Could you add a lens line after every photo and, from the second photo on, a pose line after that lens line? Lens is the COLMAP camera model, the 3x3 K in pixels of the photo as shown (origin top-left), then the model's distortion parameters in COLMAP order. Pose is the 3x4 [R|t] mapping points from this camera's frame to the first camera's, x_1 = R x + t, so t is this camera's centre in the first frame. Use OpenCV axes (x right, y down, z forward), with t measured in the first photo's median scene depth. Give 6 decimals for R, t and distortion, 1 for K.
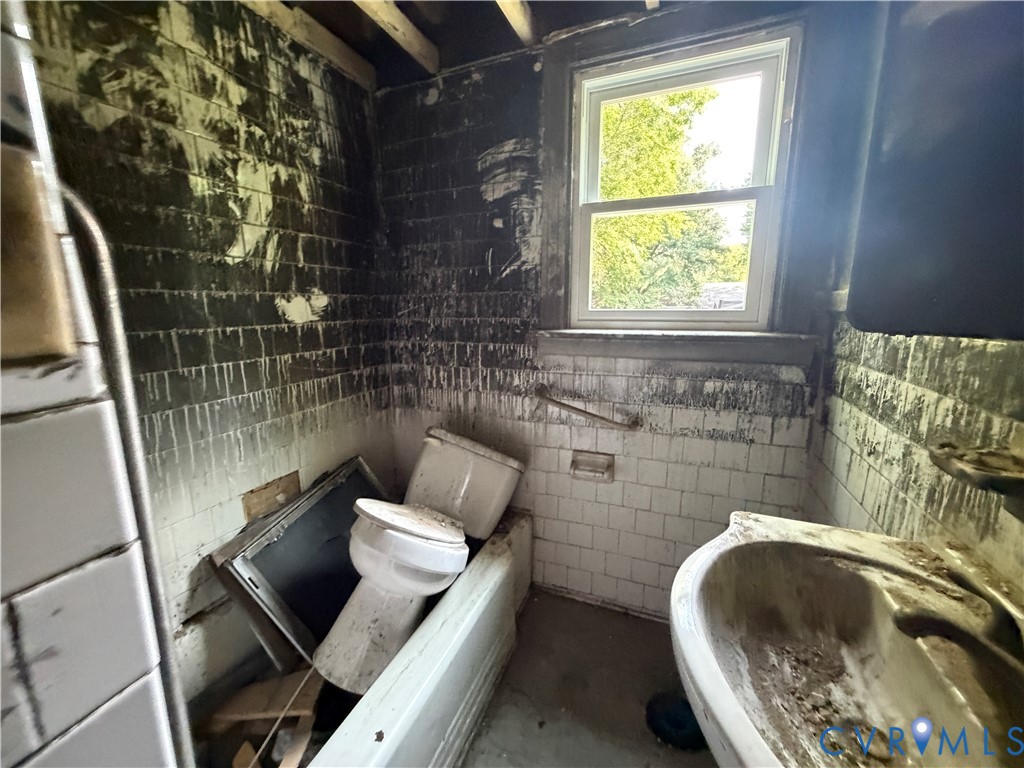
lens RADIAL K [[404.3, 0, 510.2], [0, 404.3, 387.3], [0, 0, 1]] dist [-0.000418, -0.000097]
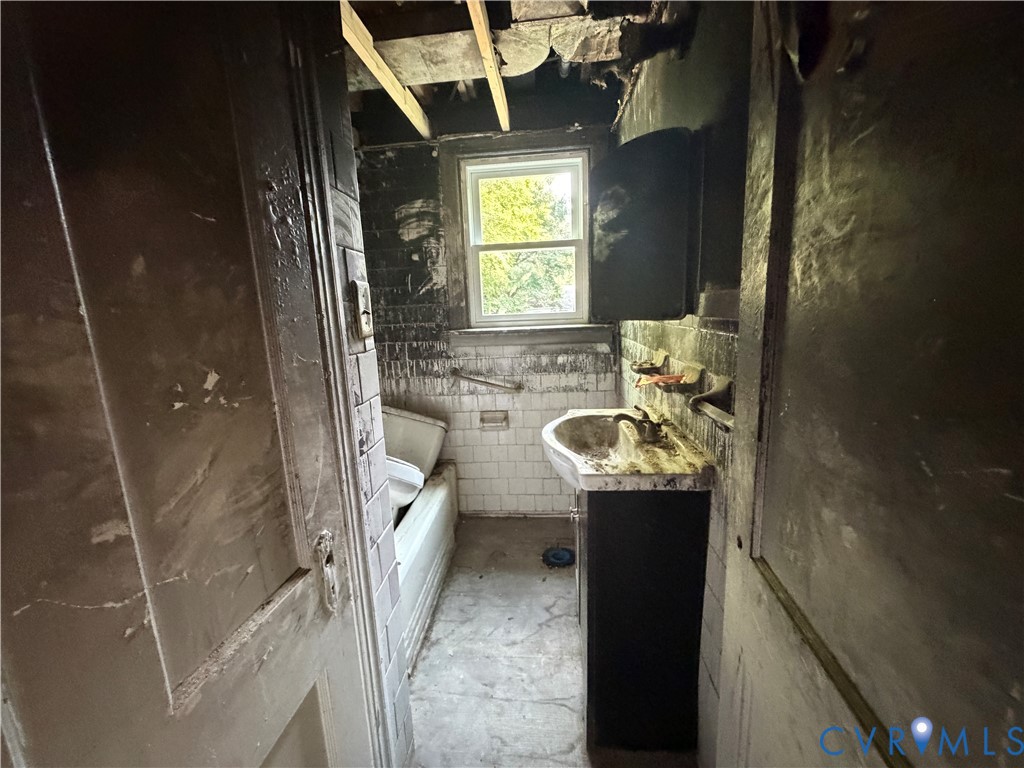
lens RADIAL K [[407.6, 0, 507.4], [0, 407.6, 384.9], [0, 0, 1]] dist [0.000362, -0.000182]
pose [[0.955372, -0.087401, 0.282181, -0.161994], [0.092416, 0.995710, -0.004486, 0.078563], [-0.280579, 0.030364, 0.959351, -0.453104]]
